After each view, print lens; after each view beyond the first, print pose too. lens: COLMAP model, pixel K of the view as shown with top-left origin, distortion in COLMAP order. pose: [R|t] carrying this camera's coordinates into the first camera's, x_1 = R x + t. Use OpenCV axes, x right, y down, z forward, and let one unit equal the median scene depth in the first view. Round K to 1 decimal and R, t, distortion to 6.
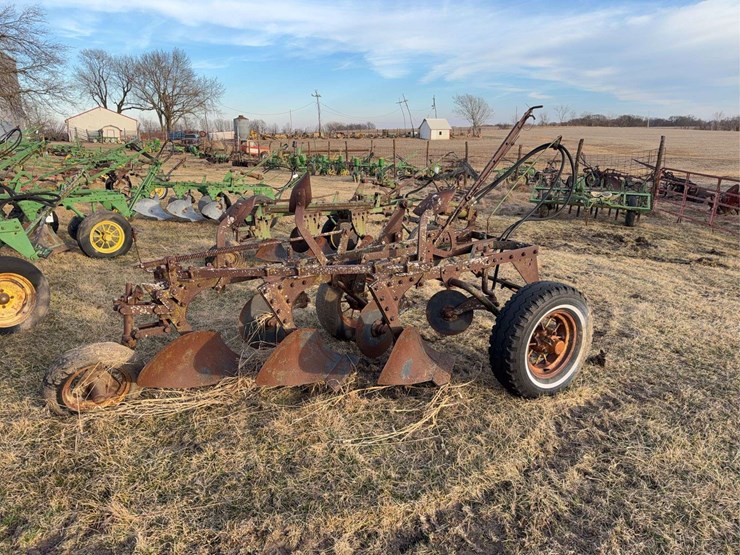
lens RADIAL K [[526.8, 0, 375.5], [0, 526.8, 279.3], [0, 0, 1]] dist [0.055772, -0.075093]
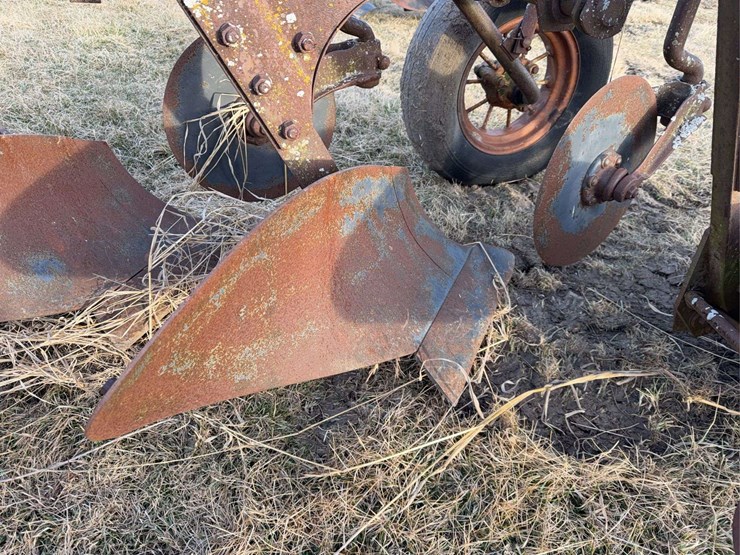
lens RADIAL K [[539.8, 0, 371.3], [0, 539.8, 278.3], [0, 0, 1]] dist [0.008134, 0.001360]
pose [[0.986482, 0.133495, -0.095043, -0.090719], [-0.089471, 0.924665, 0.370120, 0.041862], [0.137292, -0.356613, 0.924109, 0.682234]]
